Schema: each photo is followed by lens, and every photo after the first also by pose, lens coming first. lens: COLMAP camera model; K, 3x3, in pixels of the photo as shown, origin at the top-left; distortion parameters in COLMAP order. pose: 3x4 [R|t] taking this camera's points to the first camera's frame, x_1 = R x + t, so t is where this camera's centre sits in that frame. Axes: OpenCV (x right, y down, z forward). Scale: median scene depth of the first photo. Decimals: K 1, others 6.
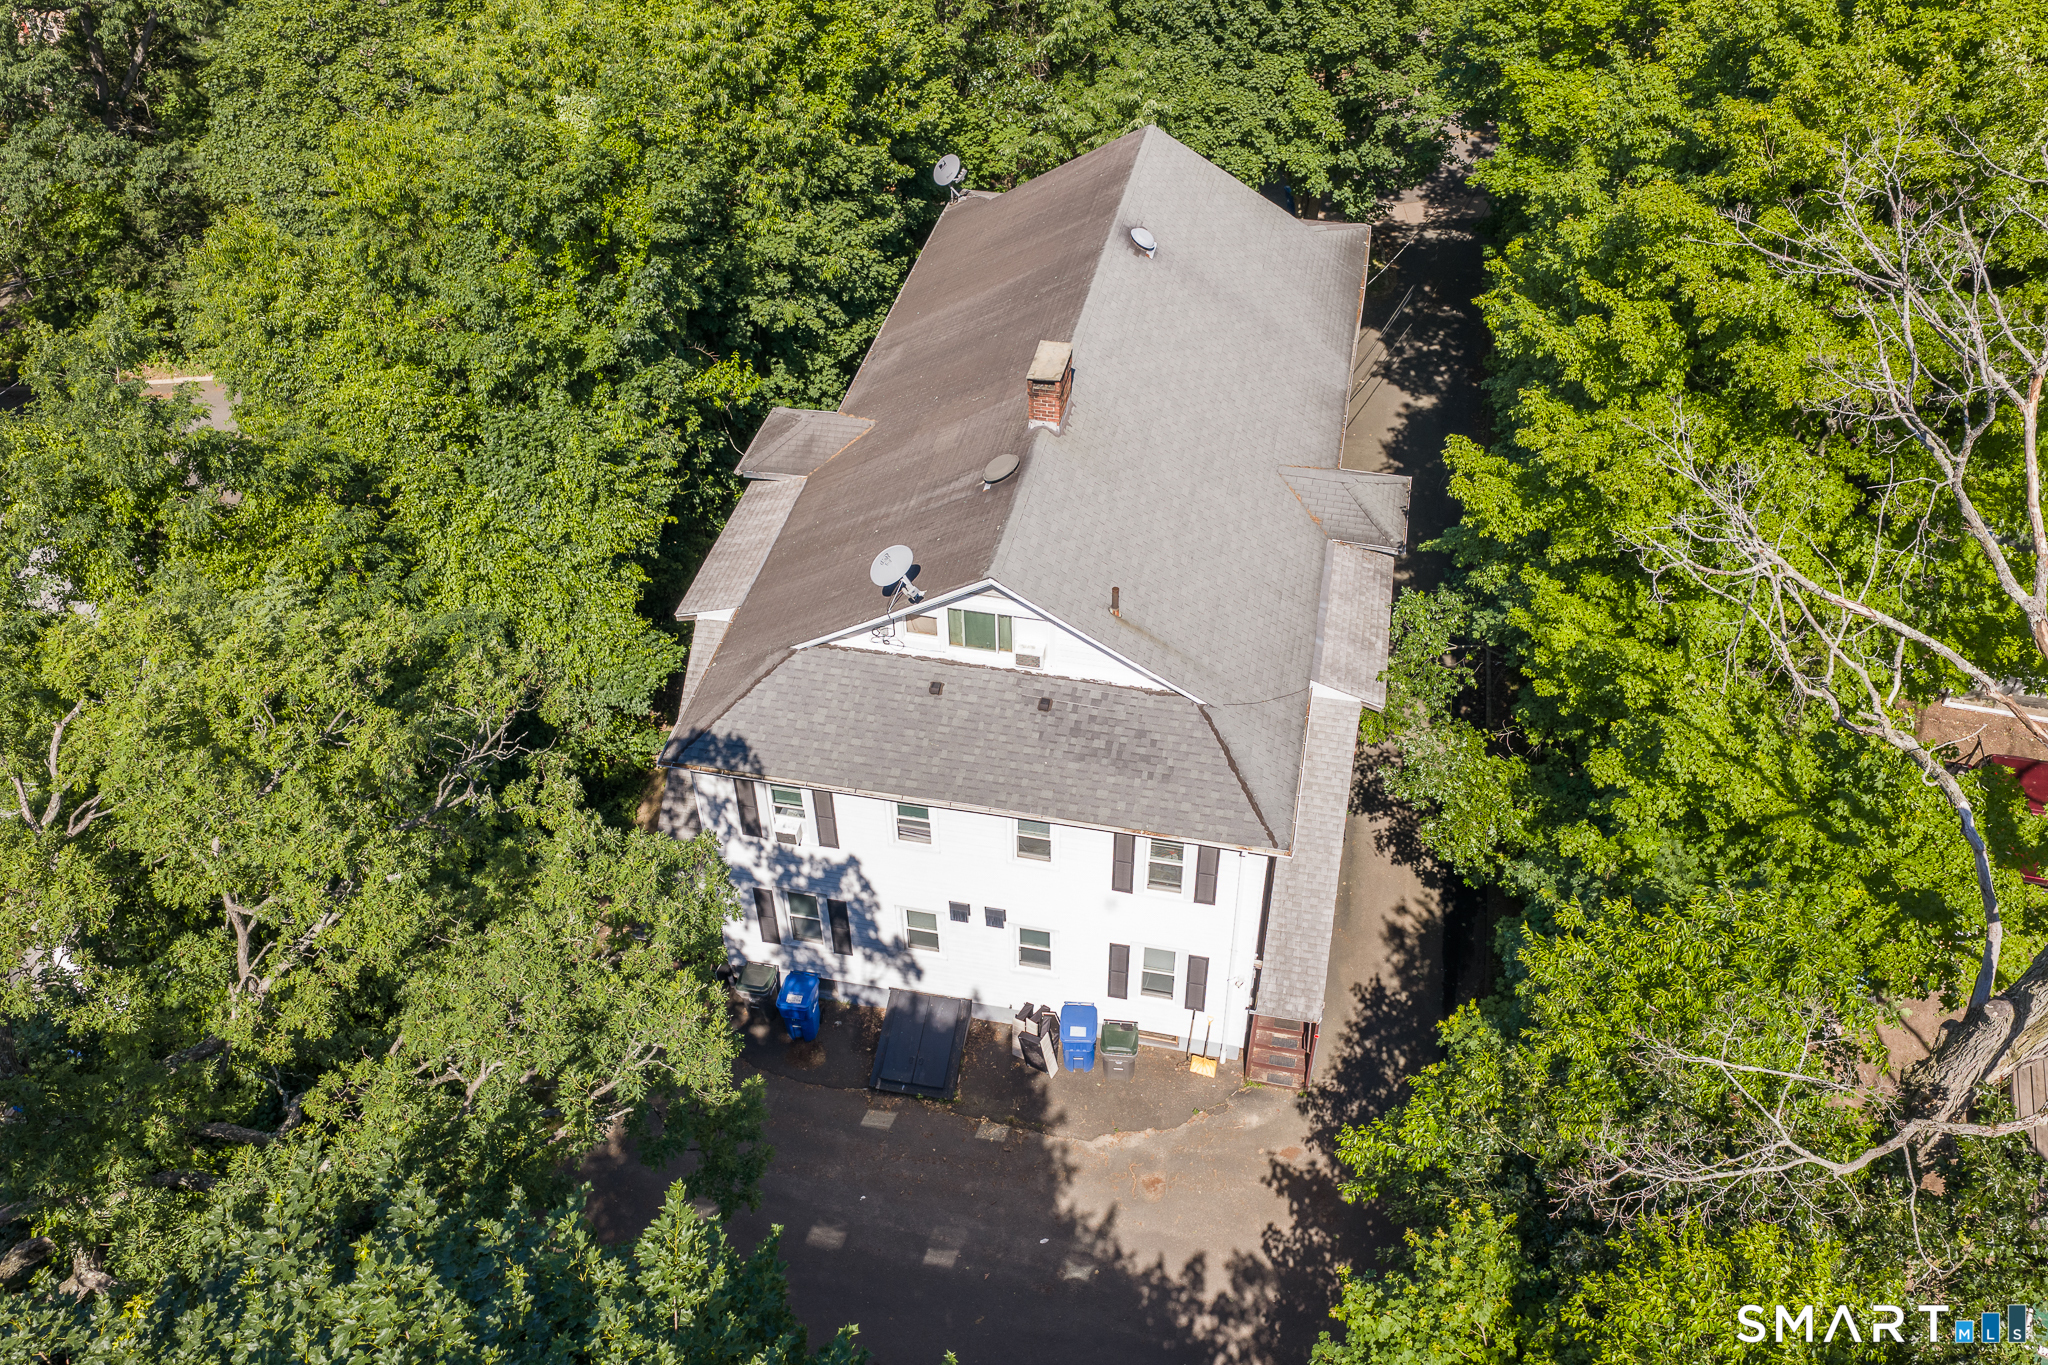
lens RADIAL K [[1689.1, 0, 1024.0], [0, 1689.1, 682.5], [0, 0, 1]] dist [0.015715, -0.024877]
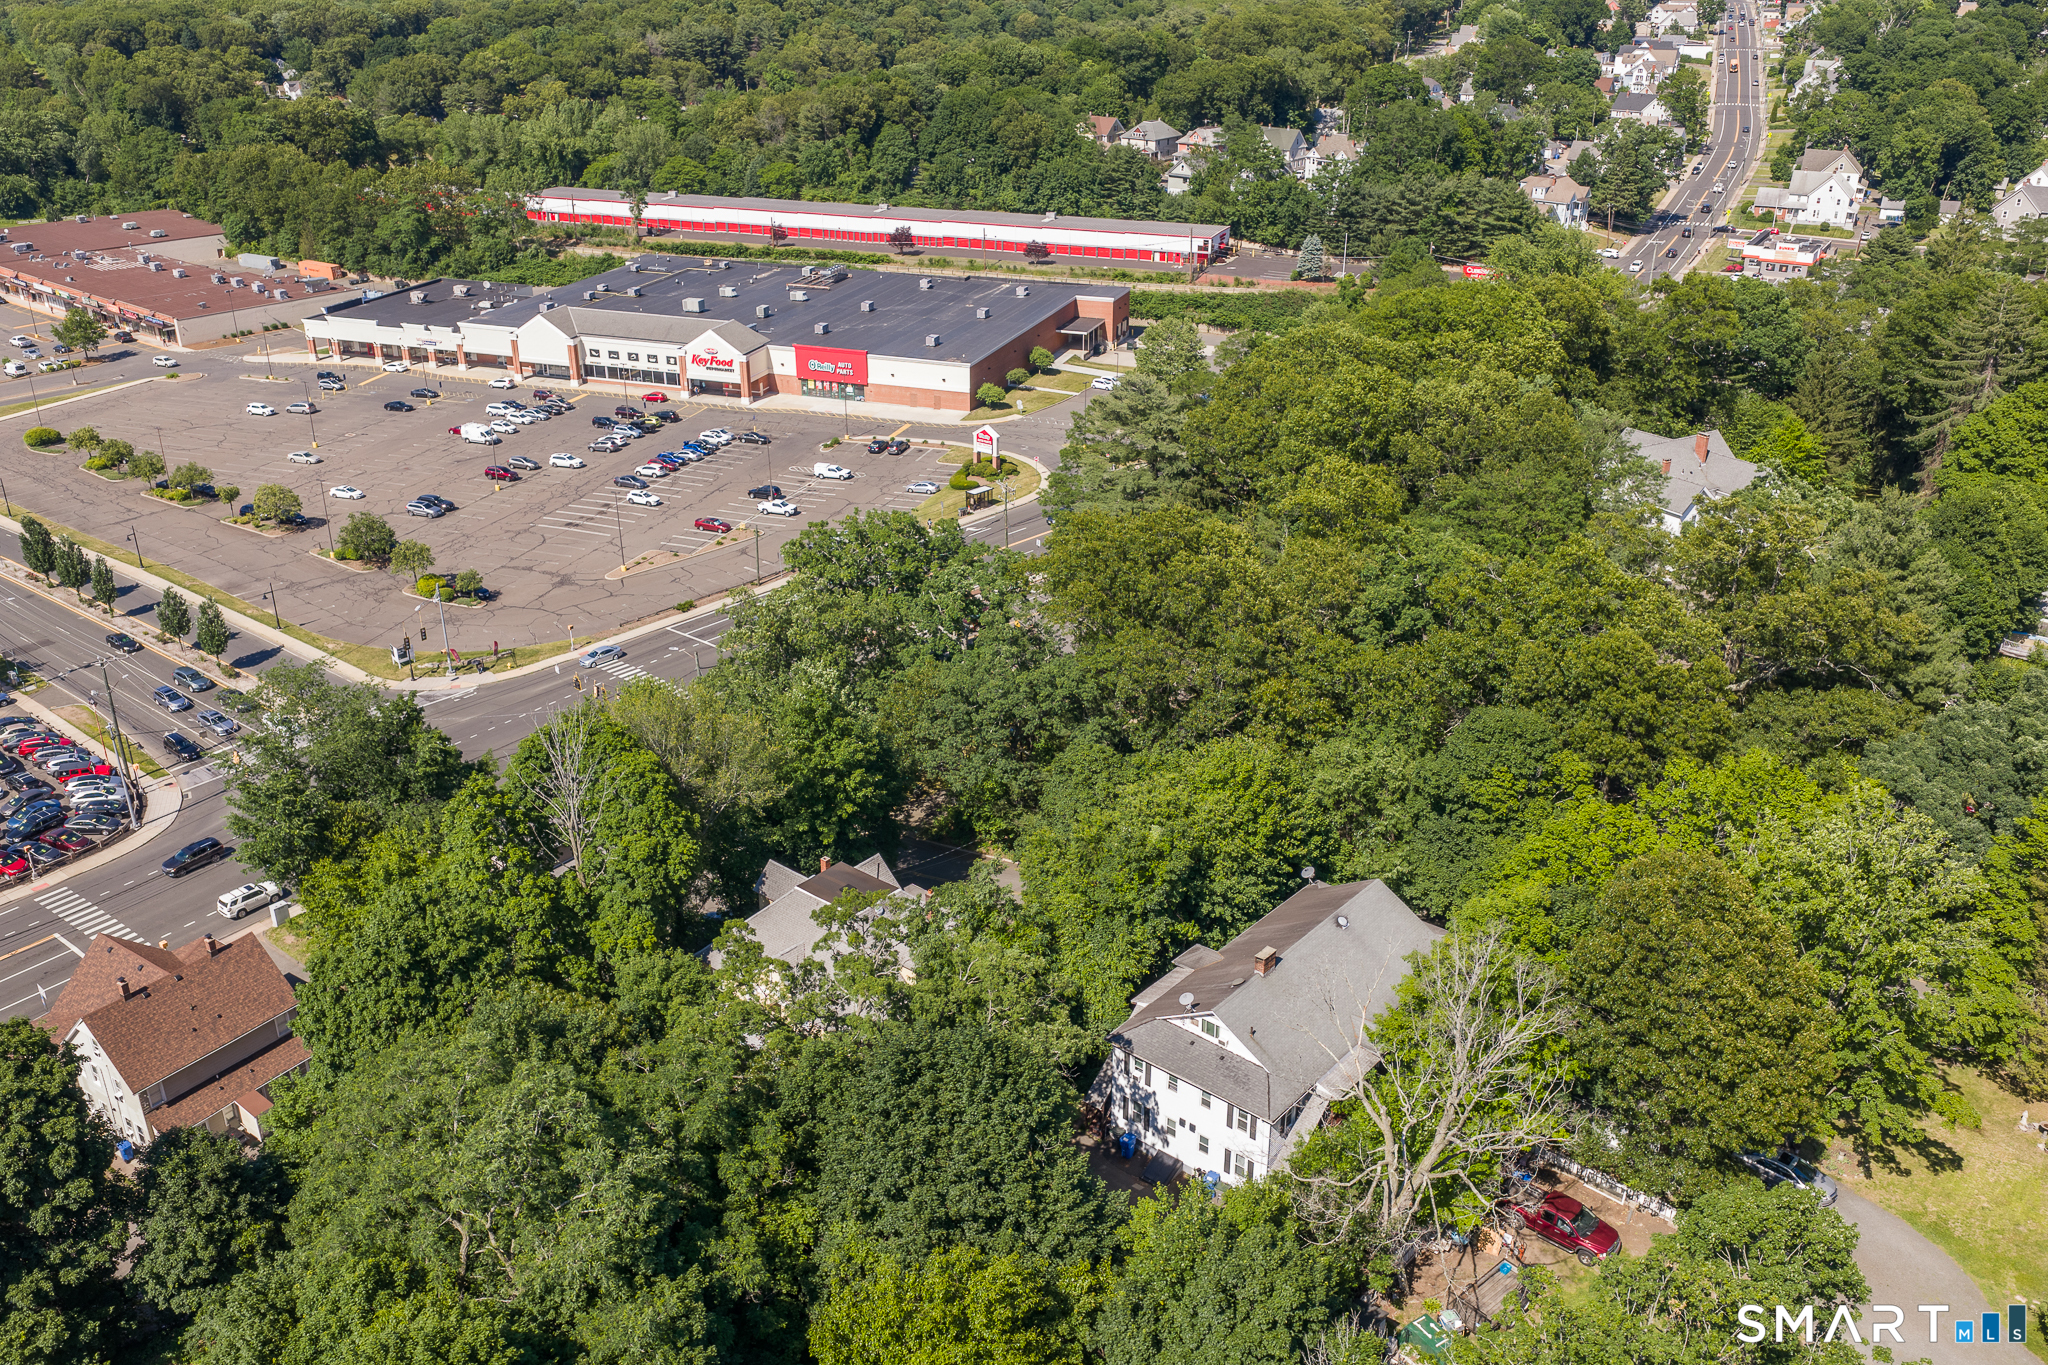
lens RADIAL K [[1689.1, 0, 1024.0], [0, 1689.1, 682.5], [0, 0, 1]] dist [0.015715, -0.024877]
pose [[0.875605, 0.207578, -0.436150, 0.816167], [-0.329131, 0.917285, -0.224191, 0.176896], [0.353537, 0.339853, 0.871500, -1.859729]]
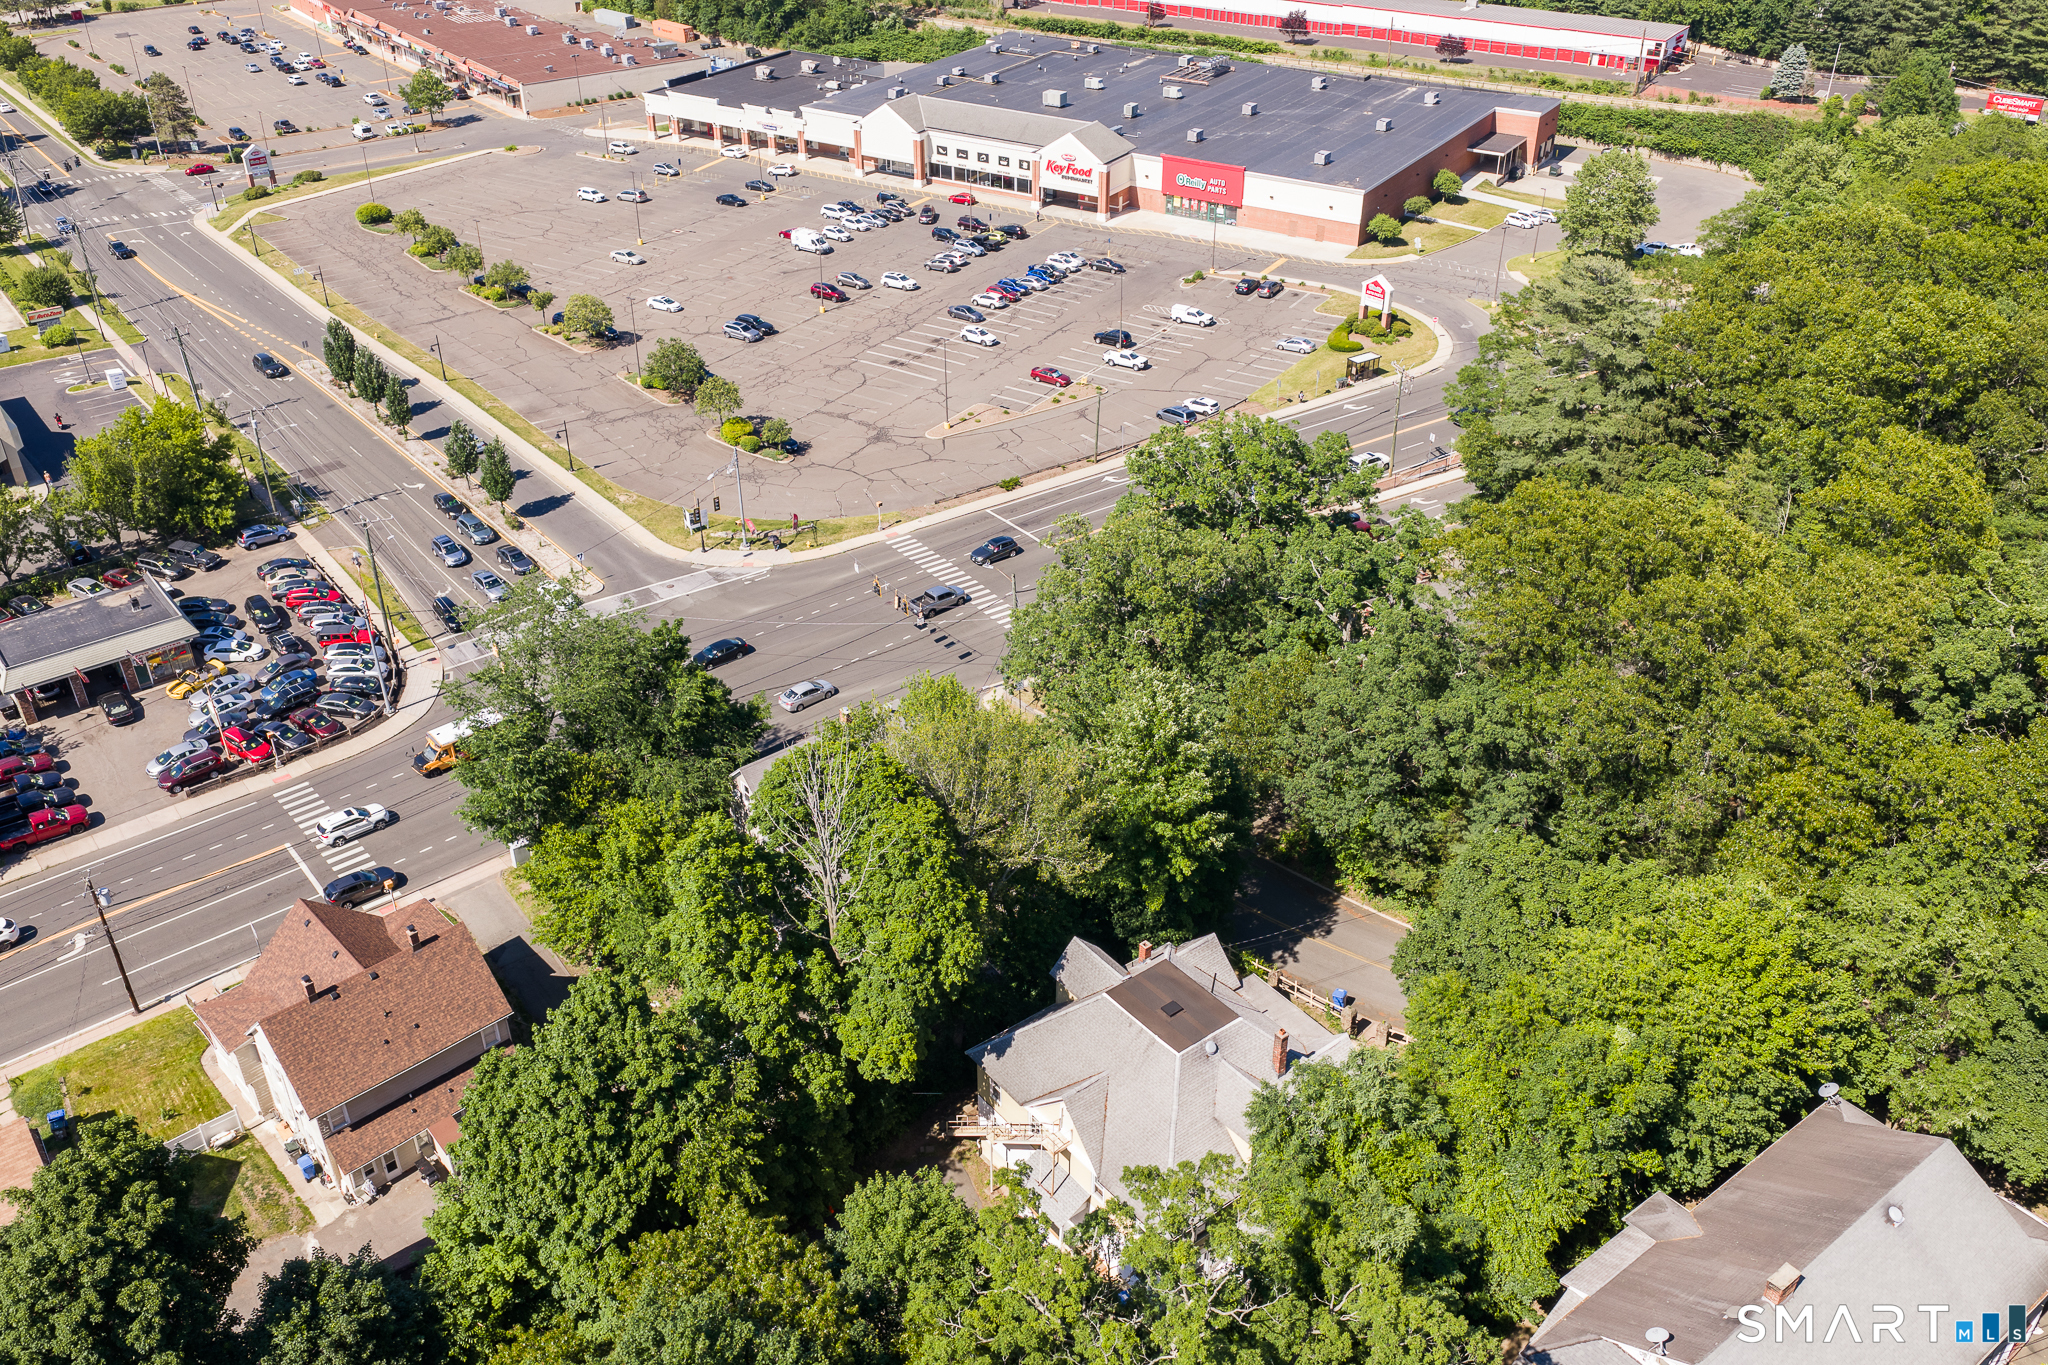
lens RADIAL K [[1689.1, 0, 1024.0], [0, 1689.1, 682.5], [0, 0, 1]] dist [0.015715, -0.024877]
pose [[0.753850, 0.355003, -0.552887, 0.190179], [-0.445747, 0.894536, -0.033395, -0.337741], [0.482722, 0.271622, 0.832587, -1.267671]]
